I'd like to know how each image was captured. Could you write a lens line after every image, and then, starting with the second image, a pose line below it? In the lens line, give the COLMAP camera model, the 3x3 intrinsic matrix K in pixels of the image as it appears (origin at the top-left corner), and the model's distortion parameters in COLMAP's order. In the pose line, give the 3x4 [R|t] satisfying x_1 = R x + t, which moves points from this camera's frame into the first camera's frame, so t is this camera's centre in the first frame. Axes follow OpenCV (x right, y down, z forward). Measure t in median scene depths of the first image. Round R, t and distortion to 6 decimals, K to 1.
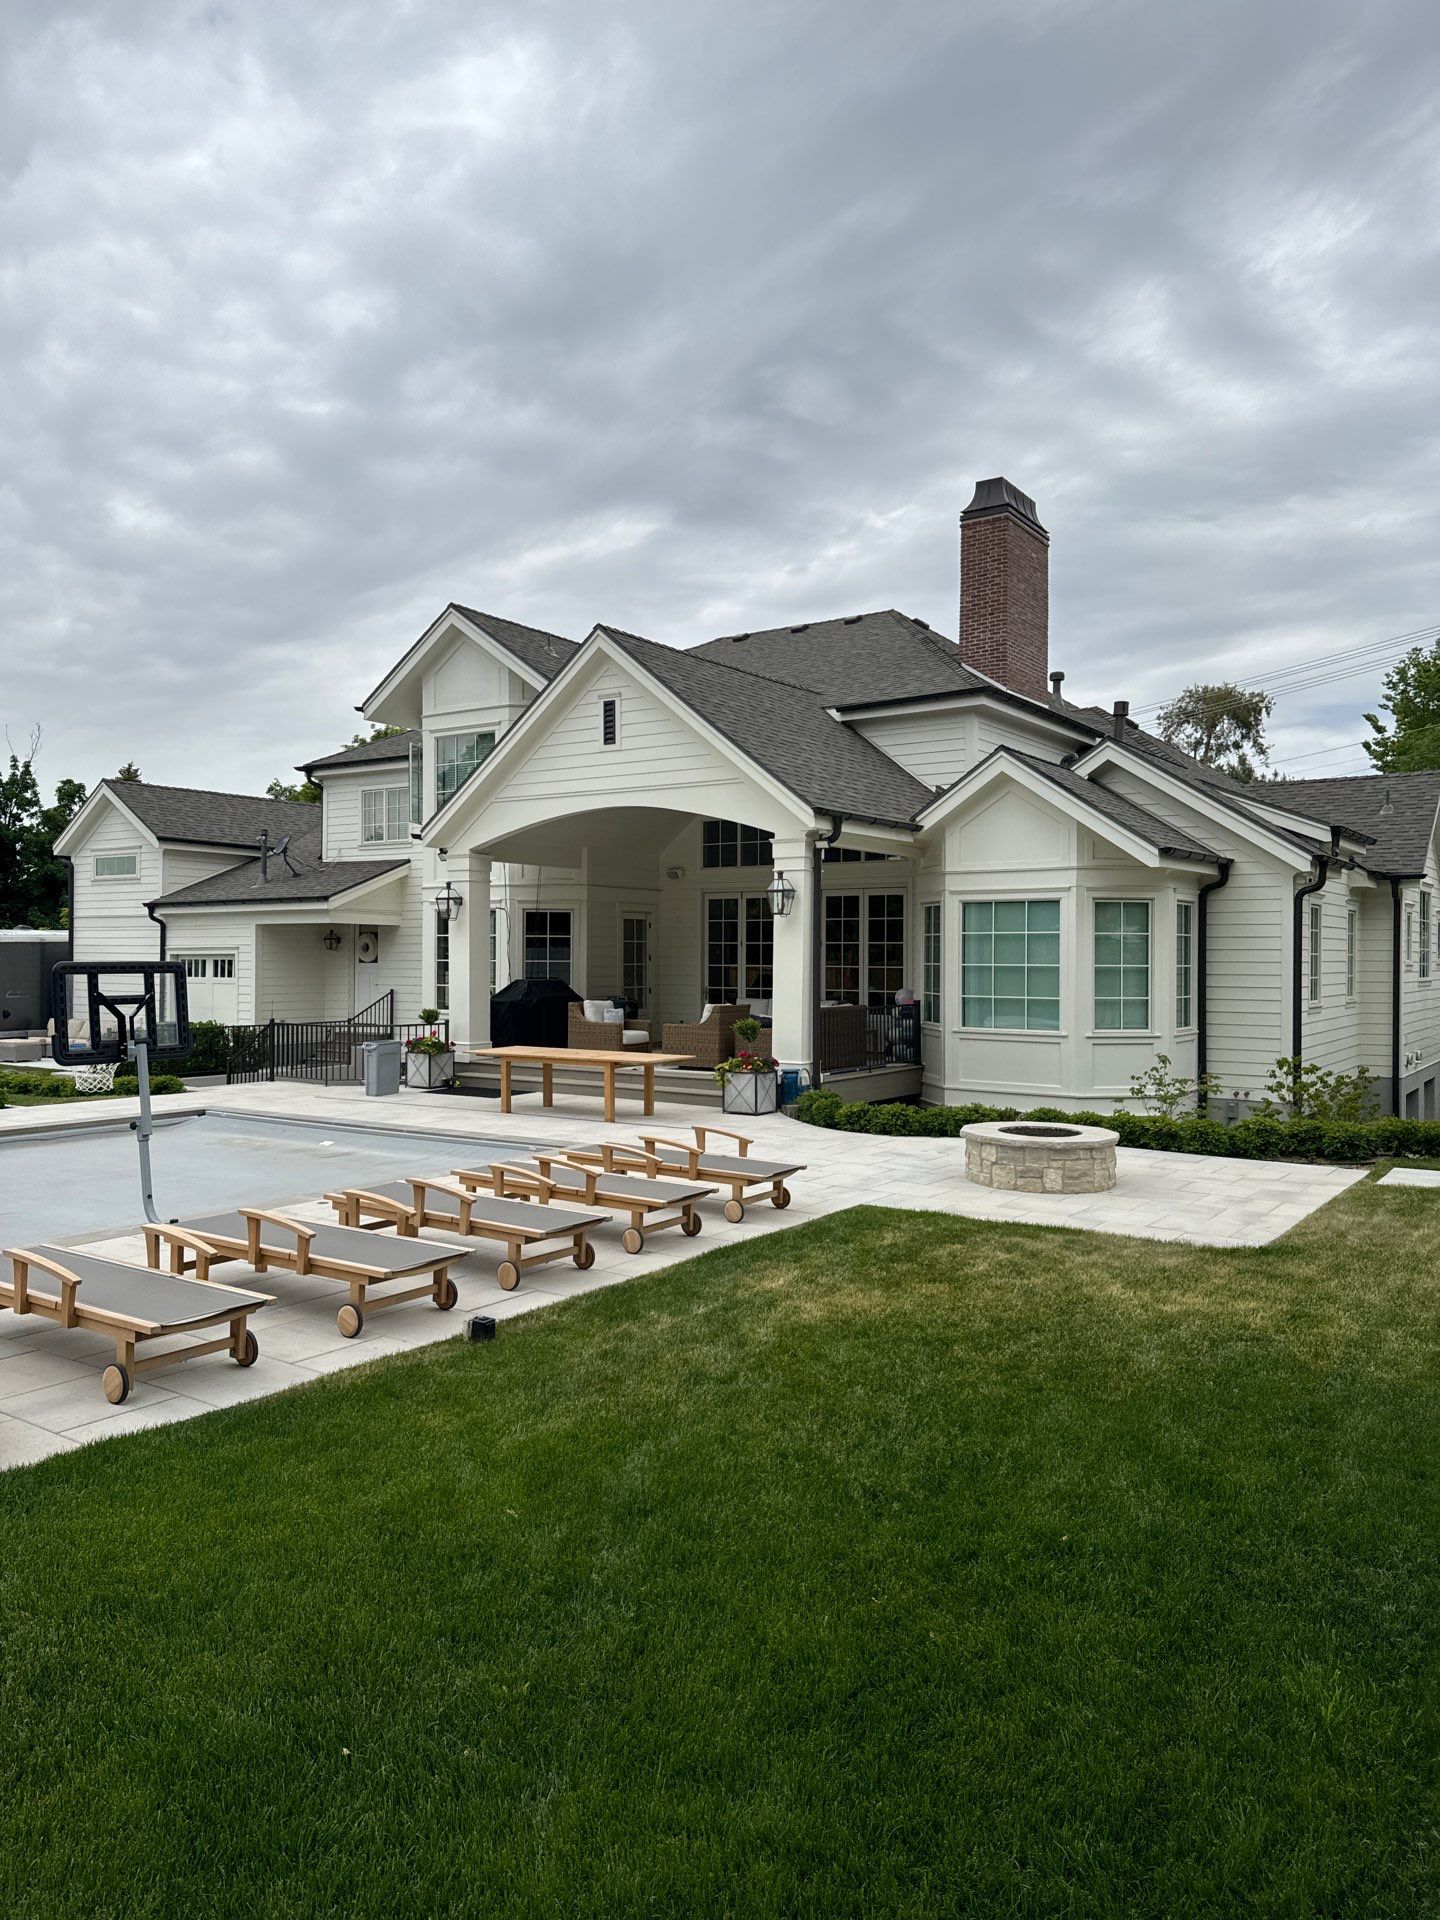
lens RADIAL K [[1356.0, 0, 728.9], [0, 1356.0, 955.2], [0, 0, 1]] dist [0.063209, -0.017078]
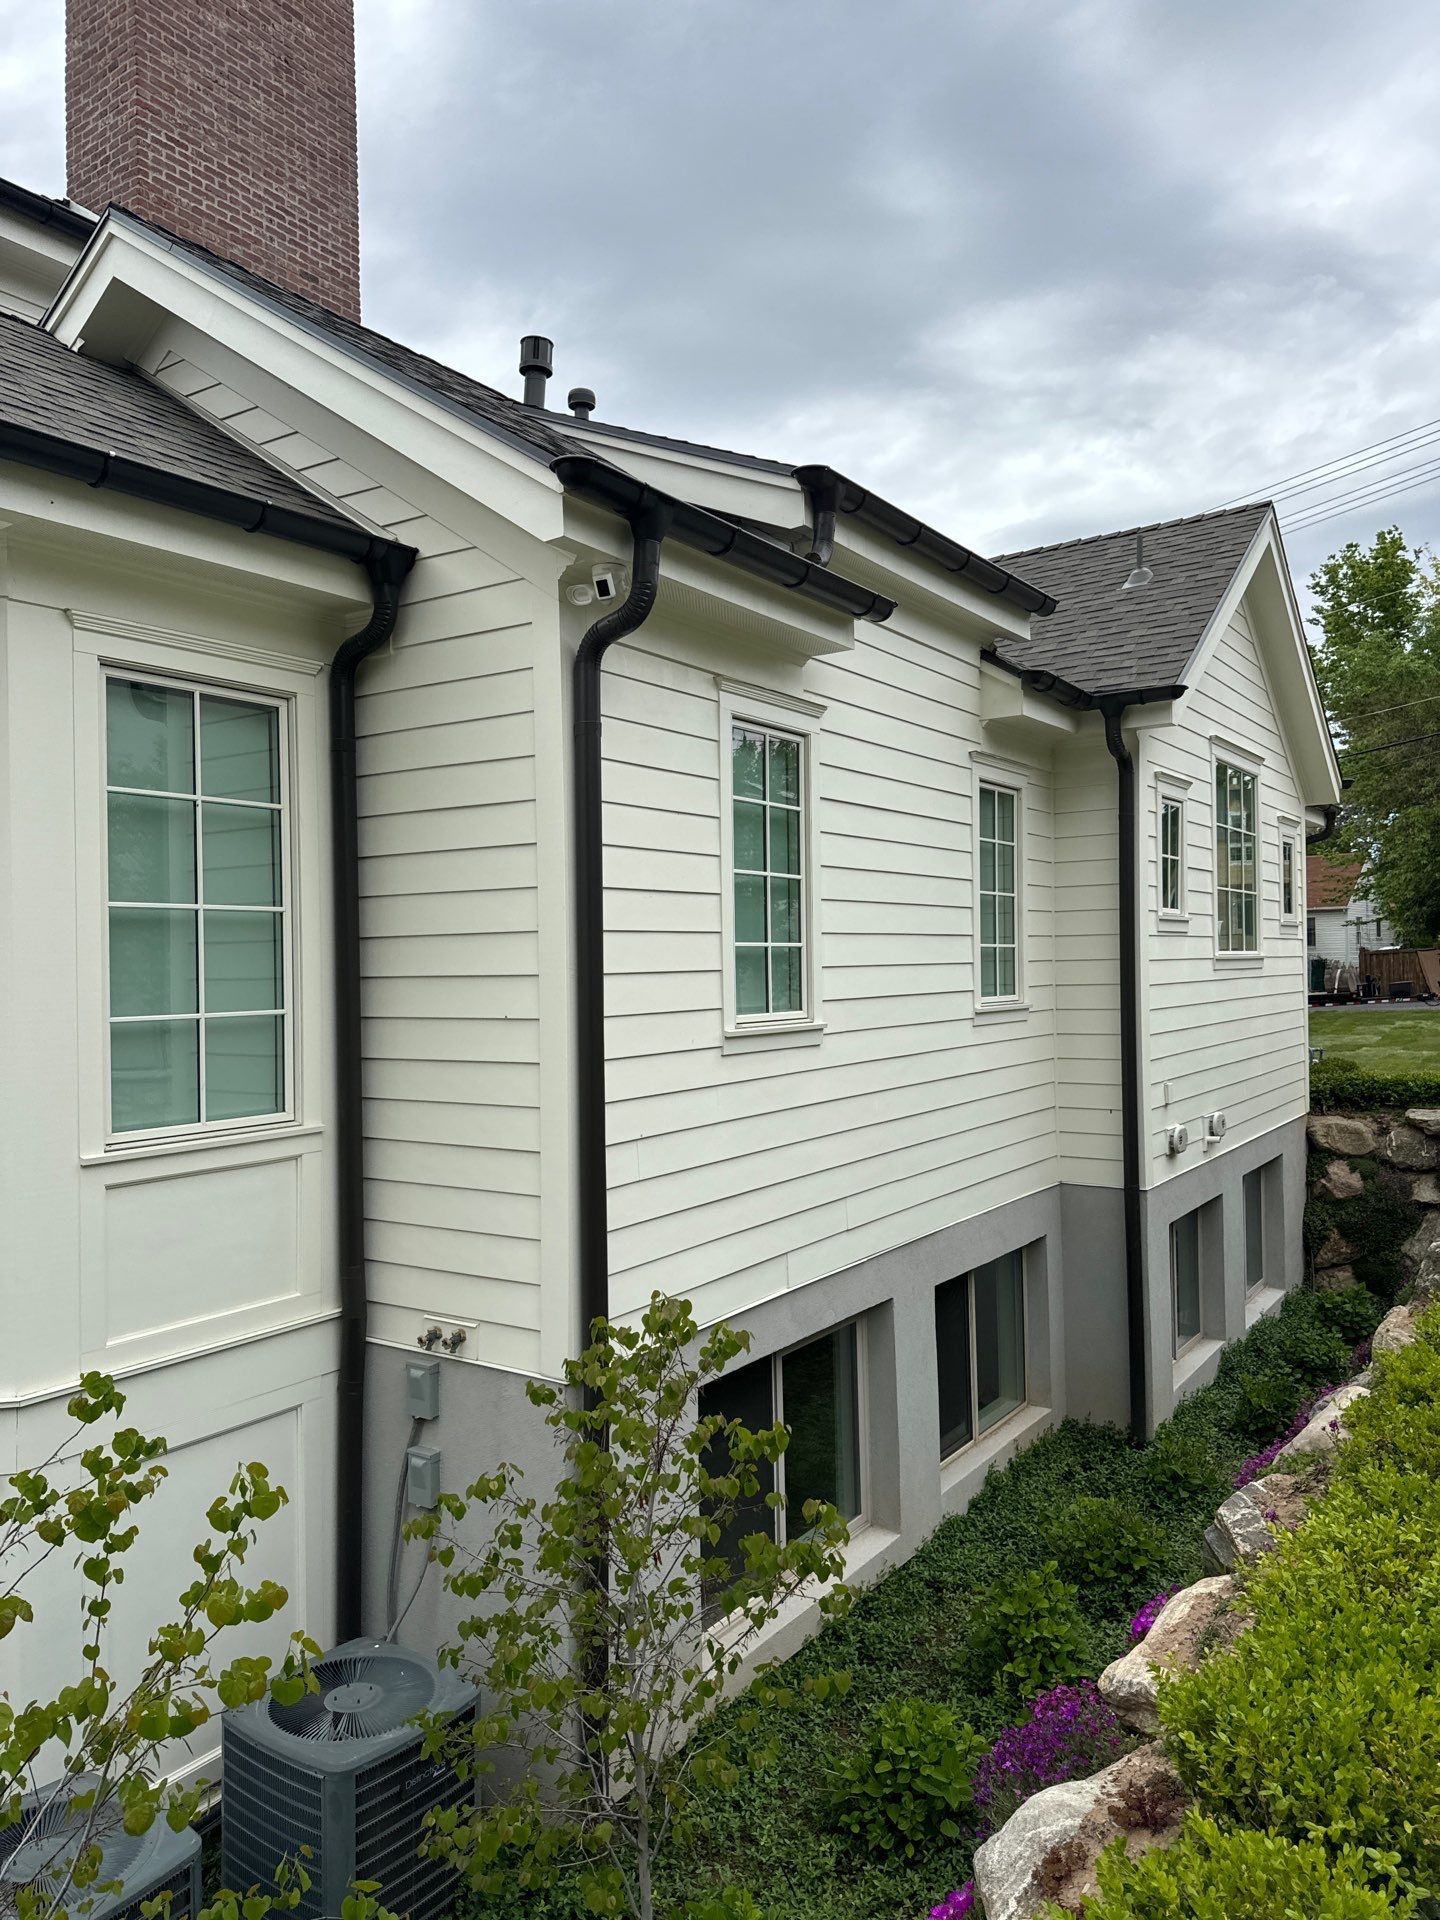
lens RADIAL K [[1363.0, 0, 712.4], [0, 1363.0, 946.5], [0, 0, 1]] dist [0.041388, -0.037145]
pose [[0.999820, -0.018304, -0.005038, 0.377343], [0.018255, 0.999788, -0.009530, 0.017961], [0.005212, 0.009436, 0.999942, 0.610526]]
